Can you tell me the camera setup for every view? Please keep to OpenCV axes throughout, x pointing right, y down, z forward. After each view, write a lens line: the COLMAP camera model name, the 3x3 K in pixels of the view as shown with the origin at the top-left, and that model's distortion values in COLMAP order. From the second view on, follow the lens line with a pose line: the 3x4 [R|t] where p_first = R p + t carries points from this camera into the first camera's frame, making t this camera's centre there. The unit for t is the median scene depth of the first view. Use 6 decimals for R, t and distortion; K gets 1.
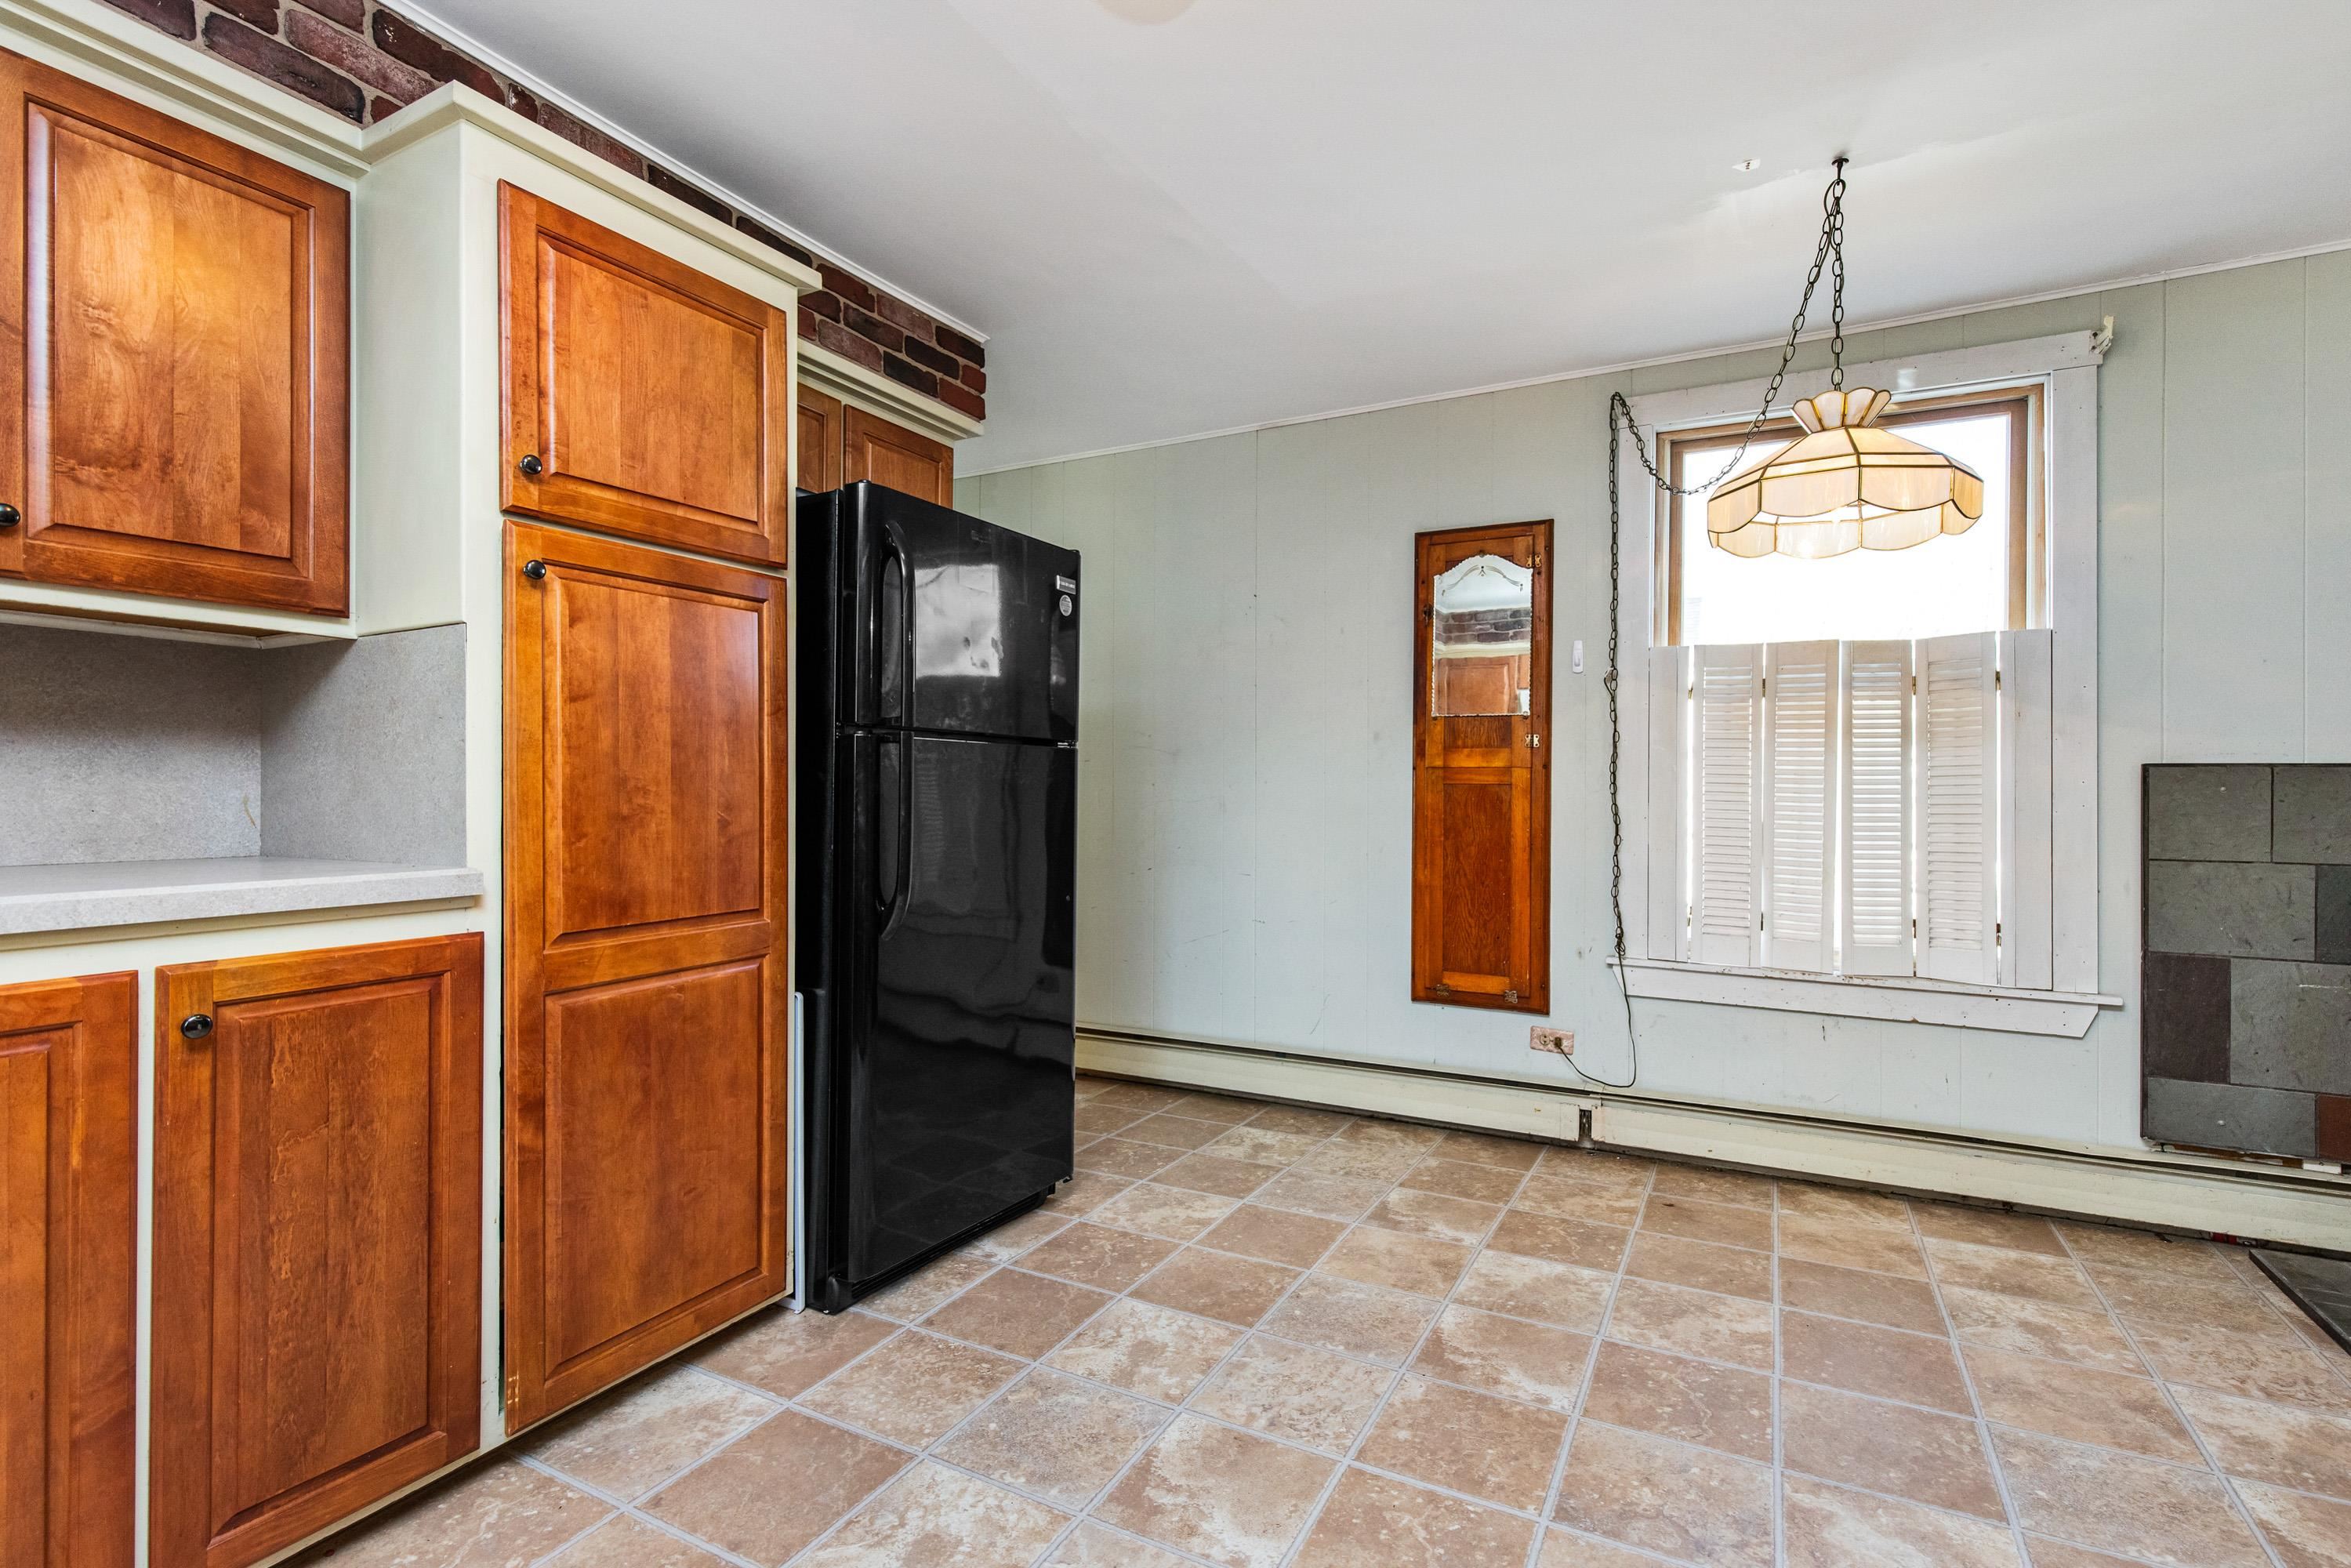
lens RADIAL K [[1077.3, 0, 1169.8], [0, 1077.3, 787.7], [0, 0, 1]] dist [0.003434, 0.000082]
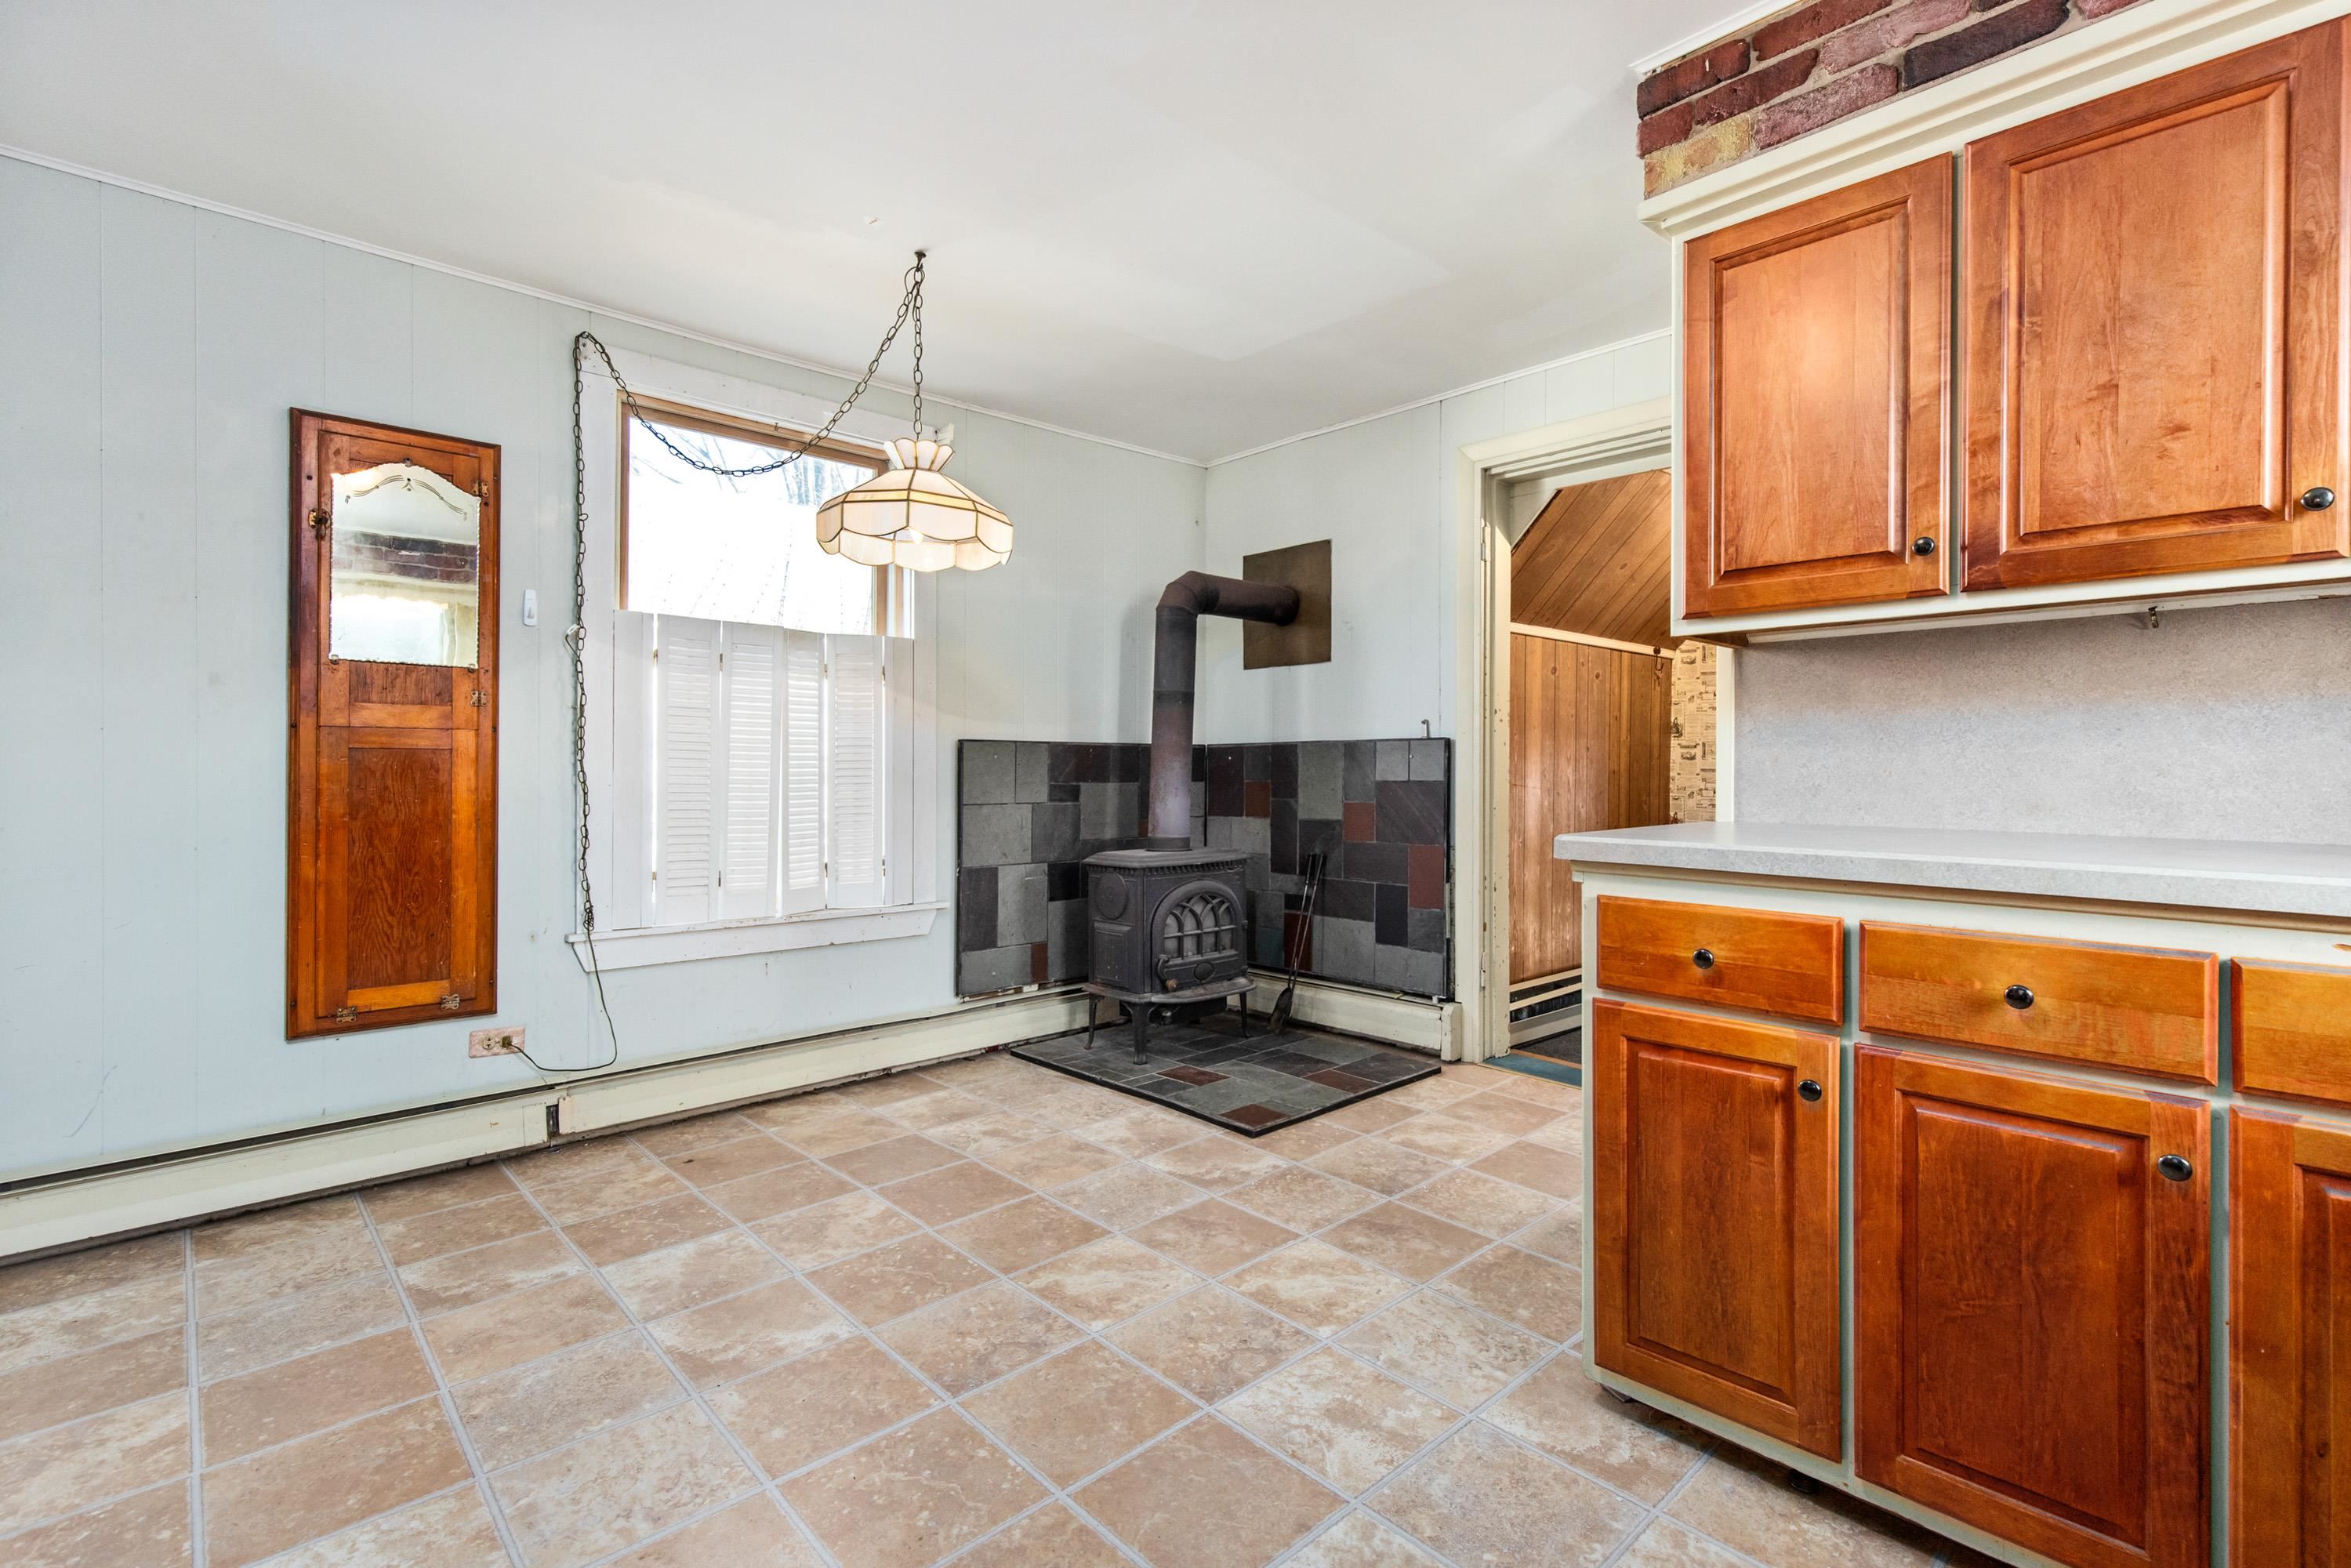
lens RADIAL K [[1090.4, 0, 1180.6], [0, 1090.4, 778.2], [0, 0, 1]] dist [0.011513, -0.001049]
pose [[0.328641, -0.018397, 0.944276, -0.352552], [-0.005007, 0.999762, 0.021221, -0.002043], [-0.944442, -0.011702, 0.328470, 0.215660]]
